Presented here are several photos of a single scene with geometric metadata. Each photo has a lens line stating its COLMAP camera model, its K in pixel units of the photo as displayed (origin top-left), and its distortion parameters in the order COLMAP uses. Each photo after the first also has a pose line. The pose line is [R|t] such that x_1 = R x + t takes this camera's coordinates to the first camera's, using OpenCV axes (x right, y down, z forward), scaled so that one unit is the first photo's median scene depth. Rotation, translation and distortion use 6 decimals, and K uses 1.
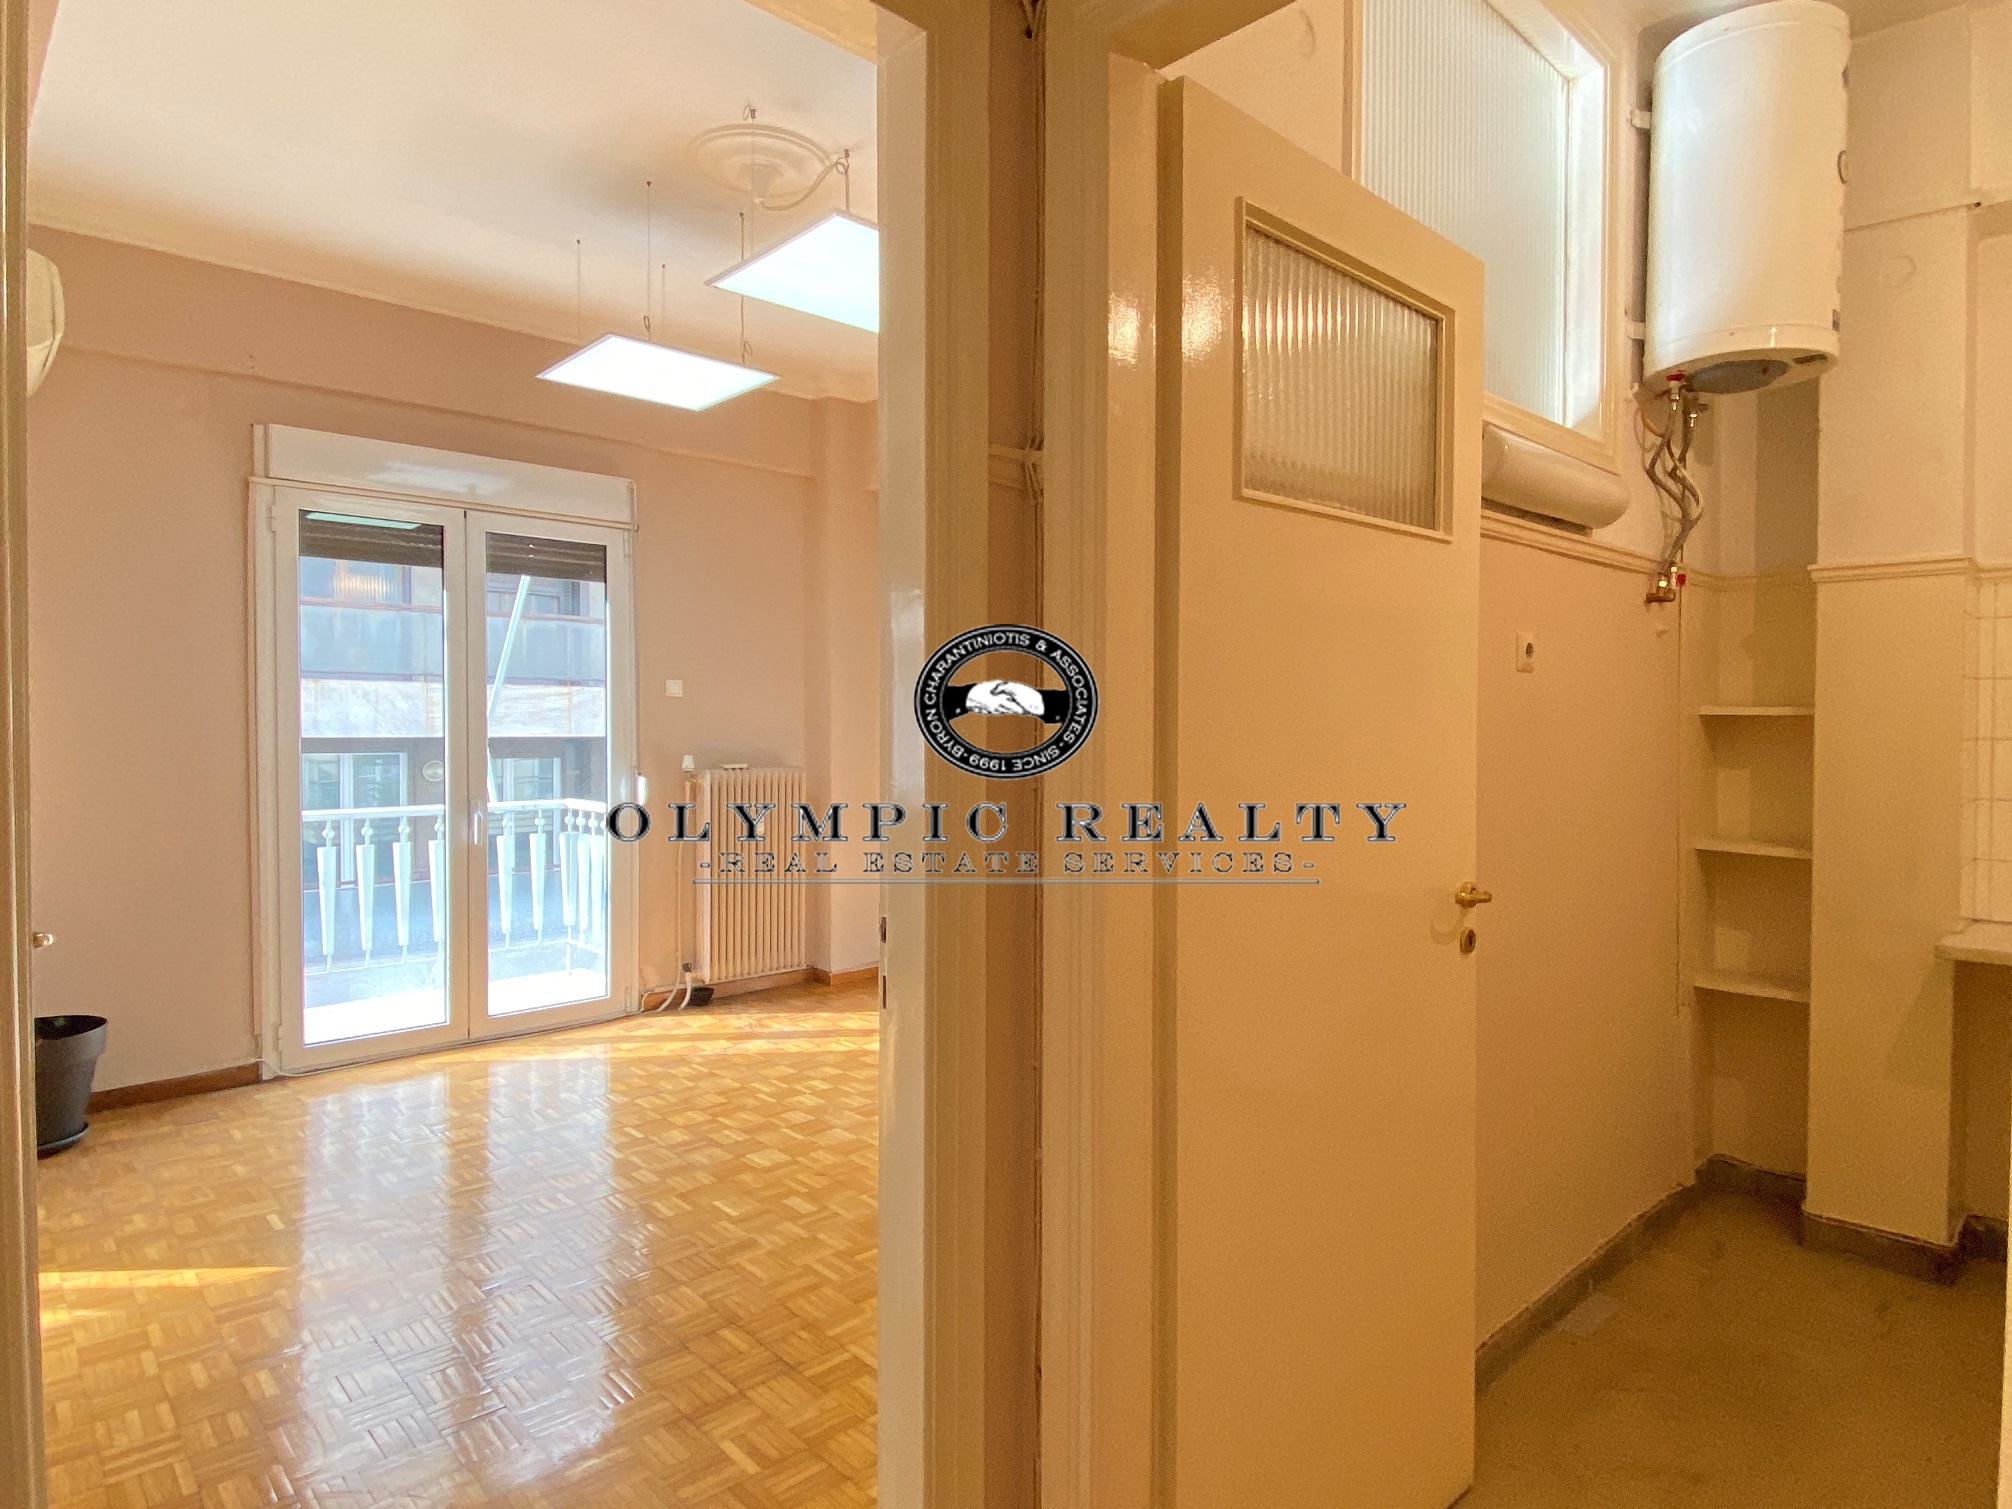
lens RADIAL K [[1122.2, 0, 1007.8], [0, 1122.2, 736.5], [0, 0, 1]] dist [0.019022, -0.014631]
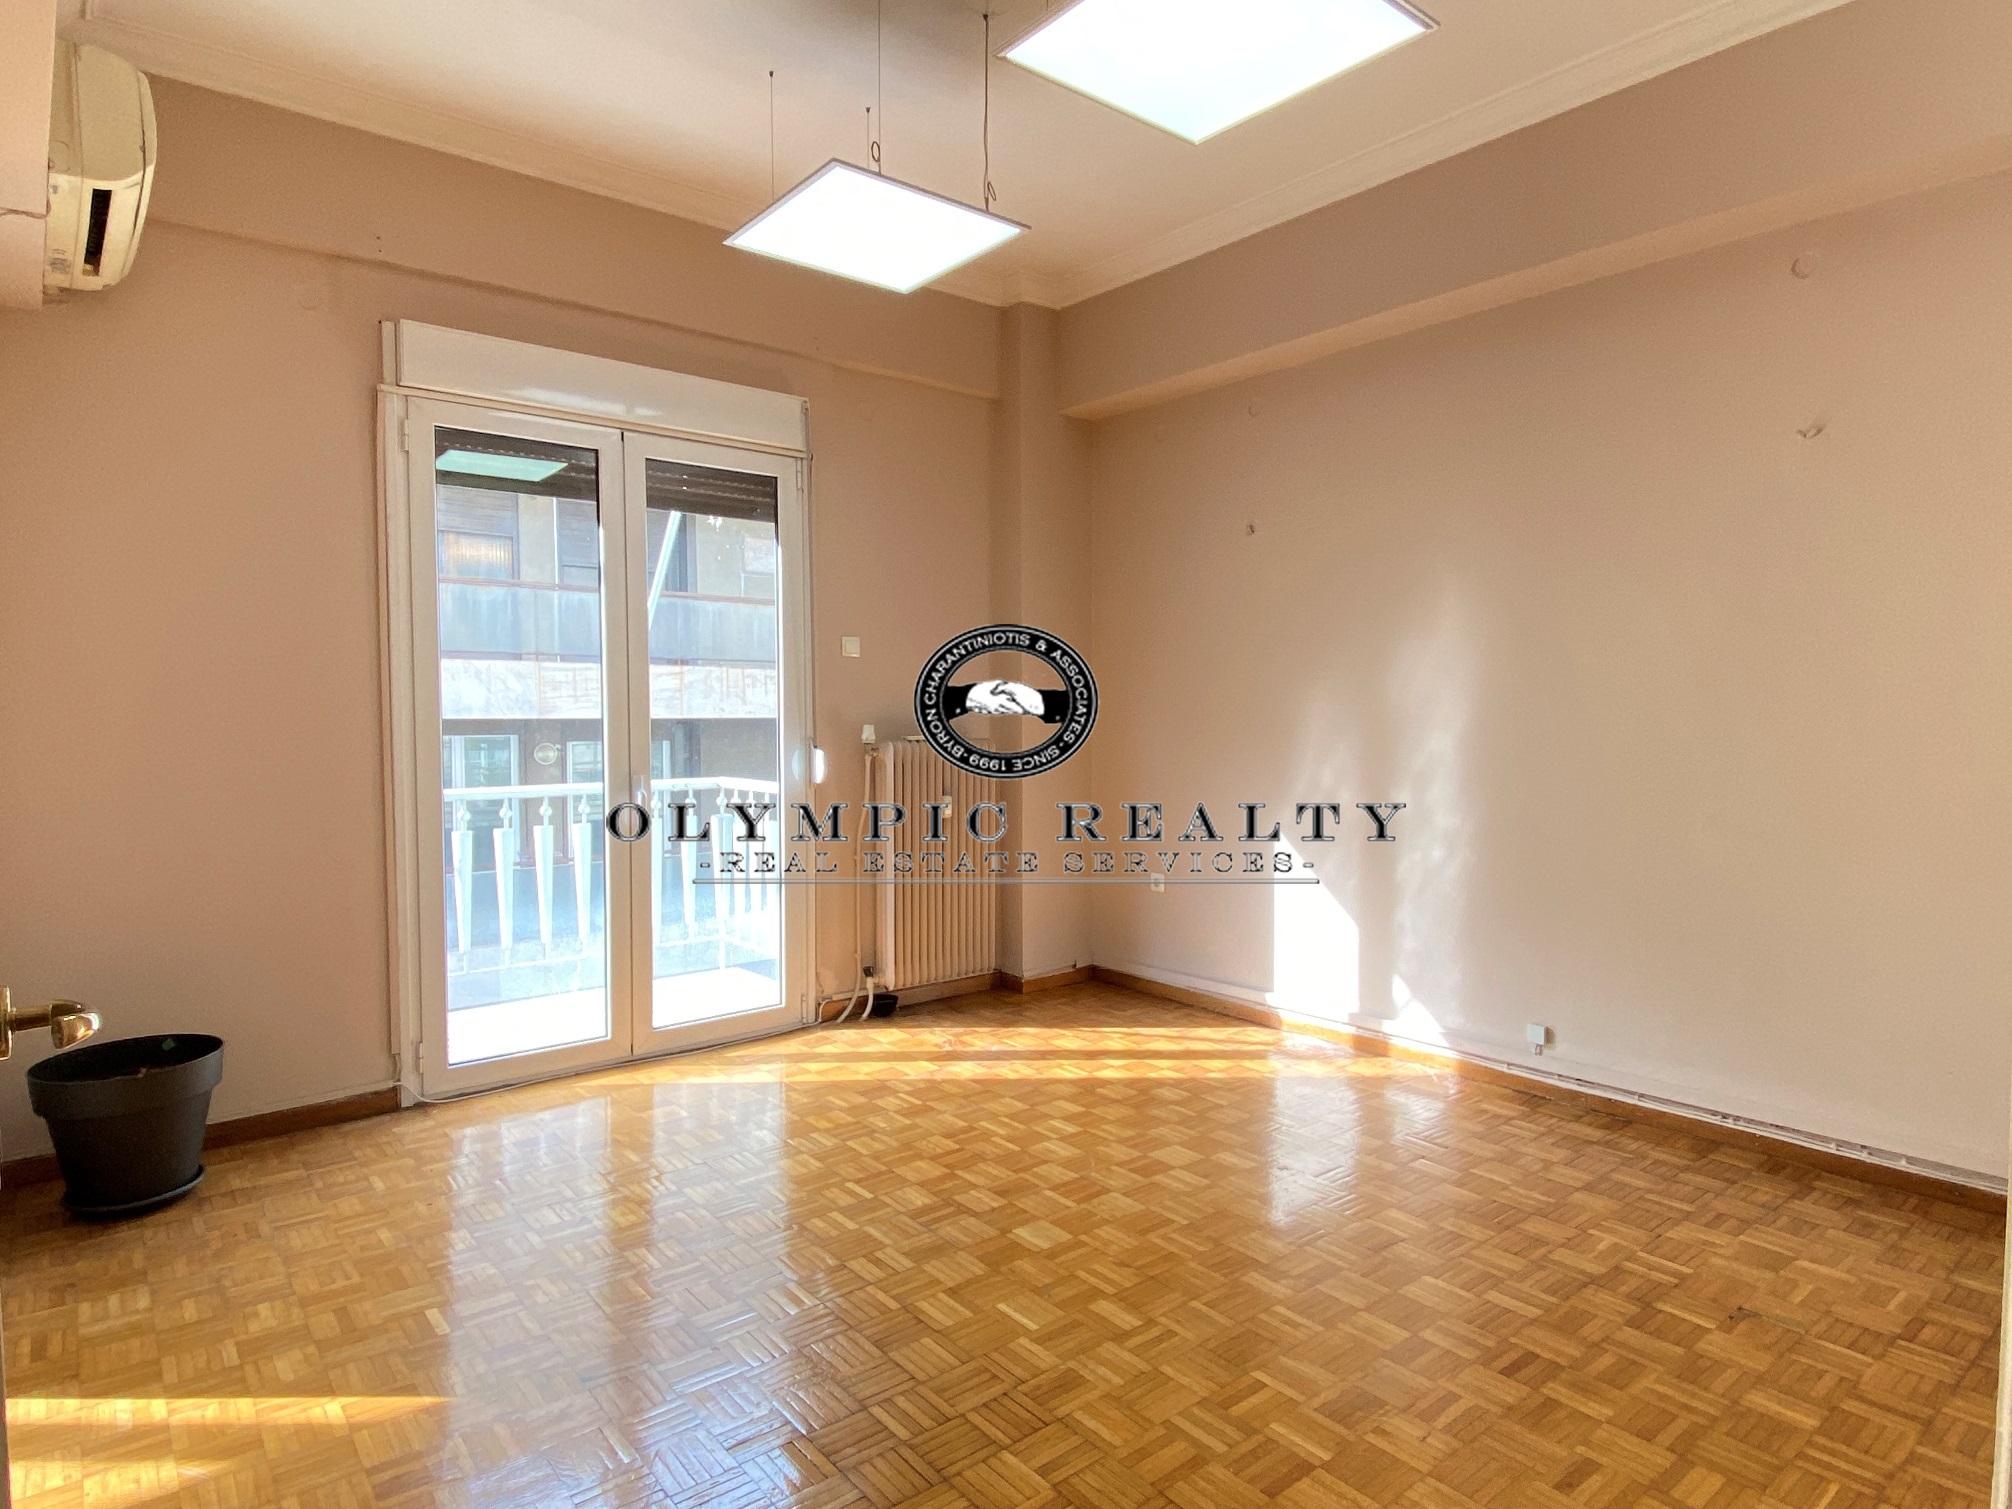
lens RADIAL K [[1122.2, 0, 1012.1], [0, 1122.2, 742.3], [0, 0, 1]] dist [0.019022, -0.014631]
pose [[0.997977, -0.002159, -0.063532, -0.158959], [0.003215, 0.999858, 0.016519, 0.021020], [0.063487, -0.016690, 0.997843, 0.202740]]
